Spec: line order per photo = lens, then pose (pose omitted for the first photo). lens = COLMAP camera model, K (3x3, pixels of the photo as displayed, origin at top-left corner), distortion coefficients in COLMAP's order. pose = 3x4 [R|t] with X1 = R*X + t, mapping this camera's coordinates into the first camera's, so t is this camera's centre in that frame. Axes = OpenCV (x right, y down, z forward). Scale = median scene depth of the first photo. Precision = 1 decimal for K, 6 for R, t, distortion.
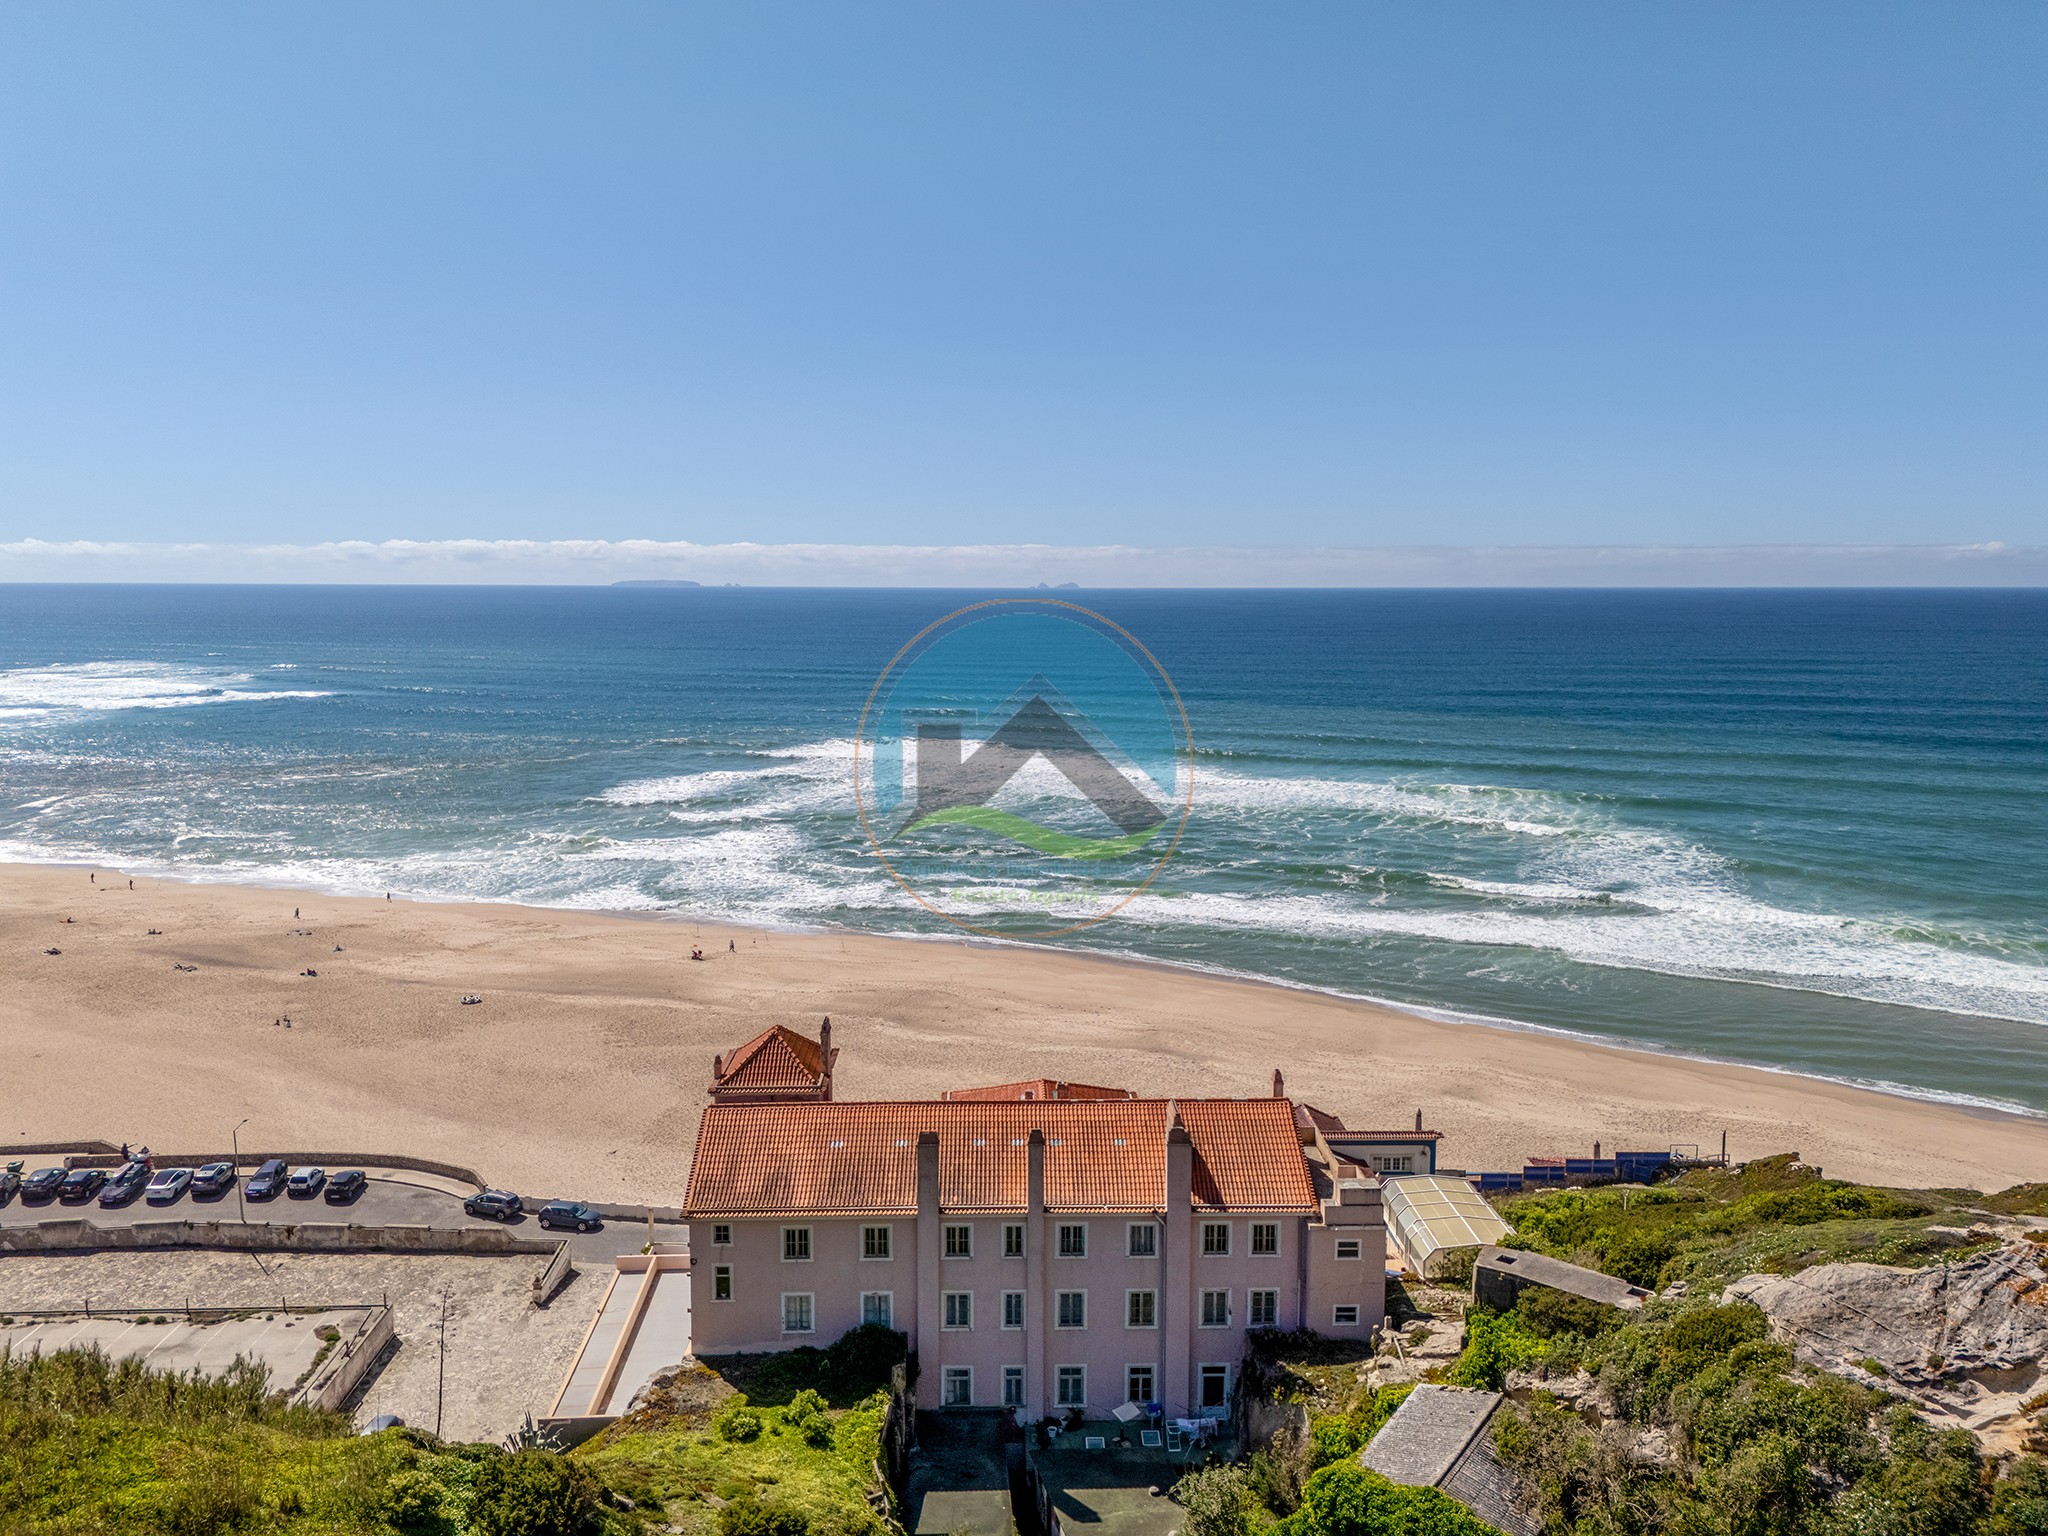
lens RADIAL K [[1505.4, 0, 1022.0], [0, 1505.4, 764.5], [0, 0, 1]] dist [0.072275, -0.060714]
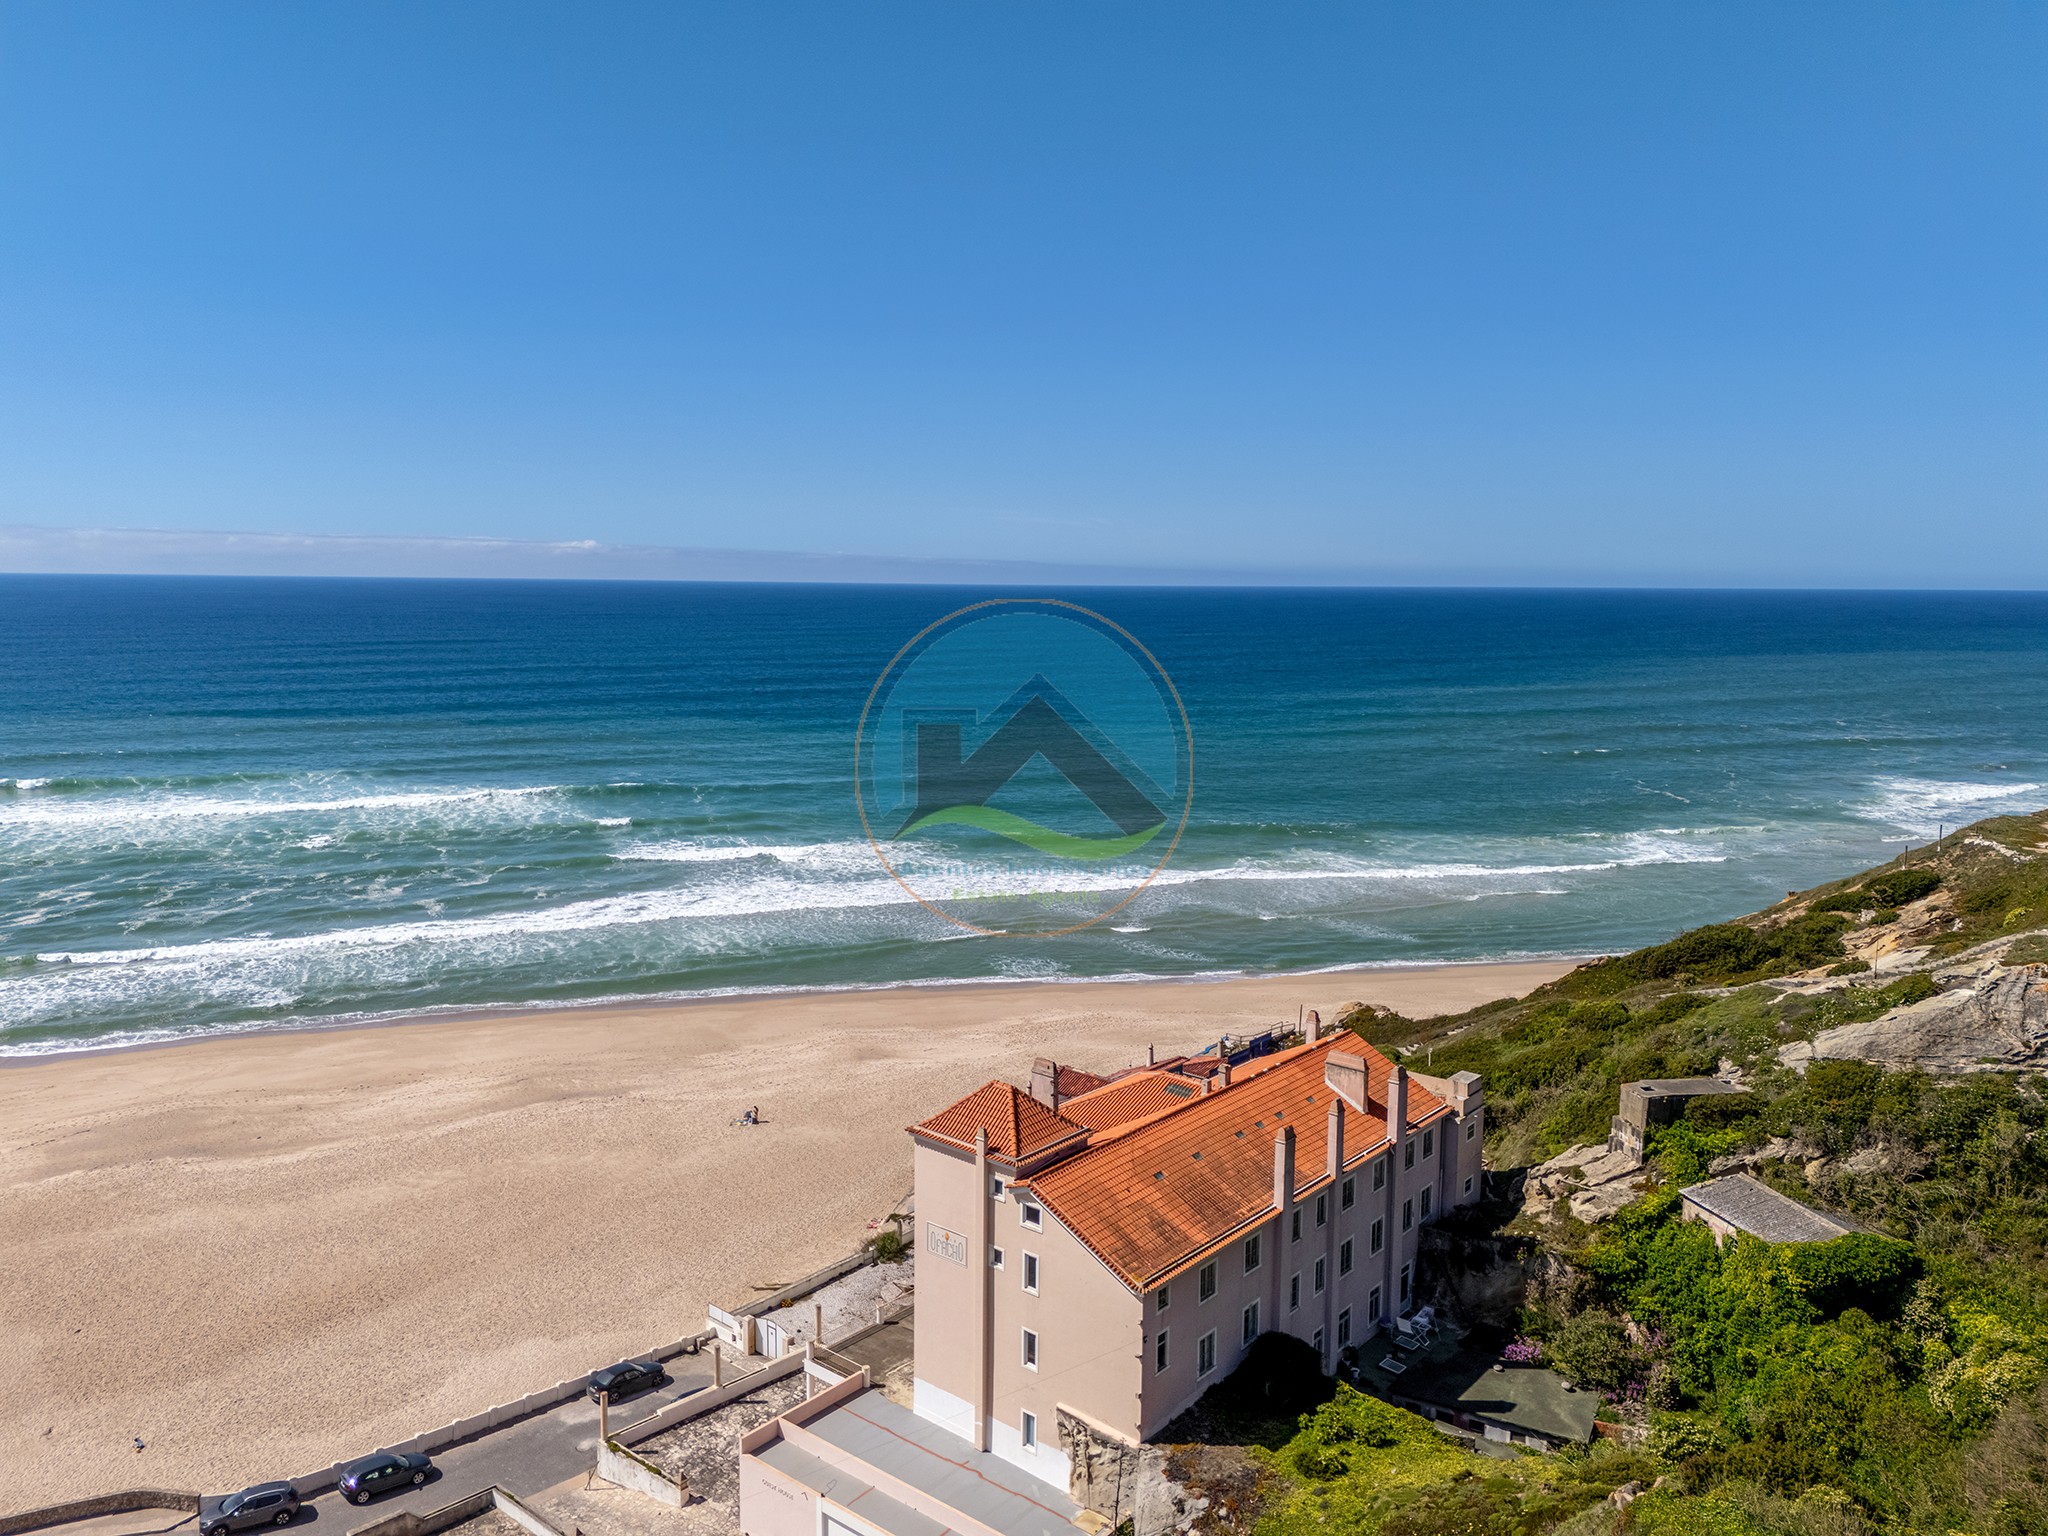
lens RADIAL K [[1505.4, 0, 1022.0], [0, 1505.4, 764.5], [0, 0, 1]] dist [0.072275, -0.060714]
pose [[0.665721, -0.088324, 0.740955, -0.888139], [0.083400, 0.995556, 0.043742, -0.056960], [-0.741525, 0.032676, 0.670129, 0.432295]]
